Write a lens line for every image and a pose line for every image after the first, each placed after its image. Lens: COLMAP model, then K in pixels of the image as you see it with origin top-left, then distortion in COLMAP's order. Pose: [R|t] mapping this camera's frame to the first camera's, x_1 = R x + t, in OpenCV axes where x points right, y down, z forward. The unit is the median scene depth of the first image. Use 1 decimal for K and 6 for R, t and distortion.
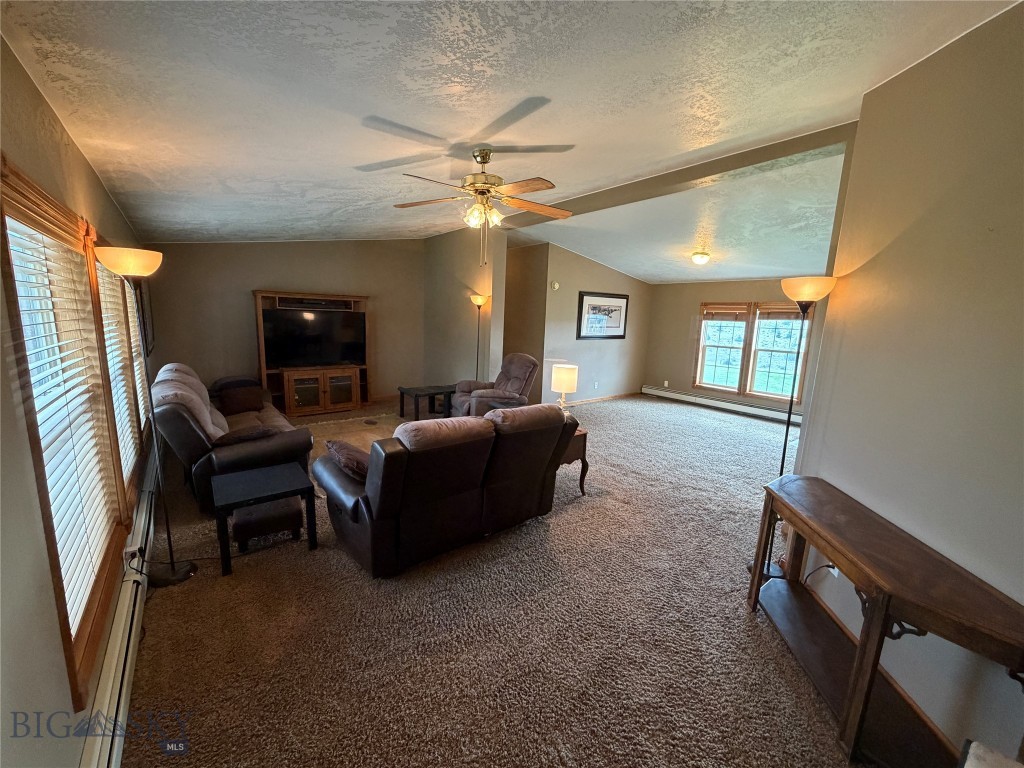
lens RADIAL K [[407.3, 0, 509.1], [0, 407.3, 383.0], [0, 0, 1]] dist [-0.003623, 0.000481]
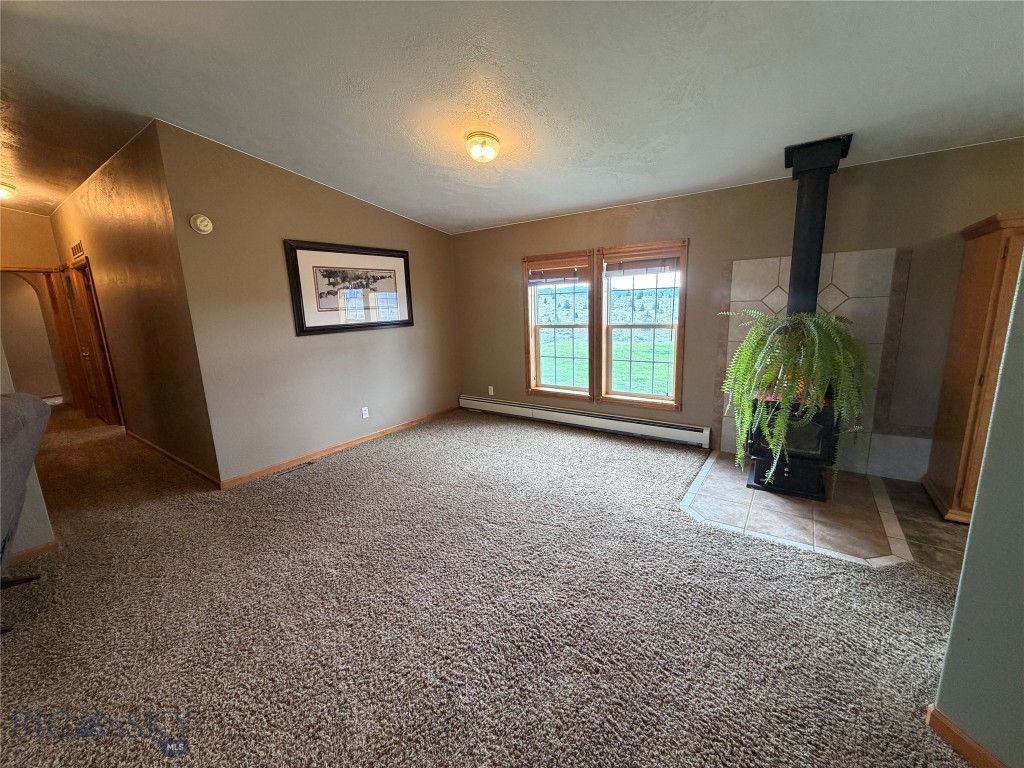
lens RADIAL K [[407.3, 0, 505.4], [0, 407.3, 386.5], [0, 0, 1]] dist [-0.003623, 0.000481]
pose [[0.957311, -0.123703, 0.261252, 0.276276], [0.114796, 0.992173, 0.049146, -0.038183], [-0.265287, -0.017058, 0.964019, 0.432046]]
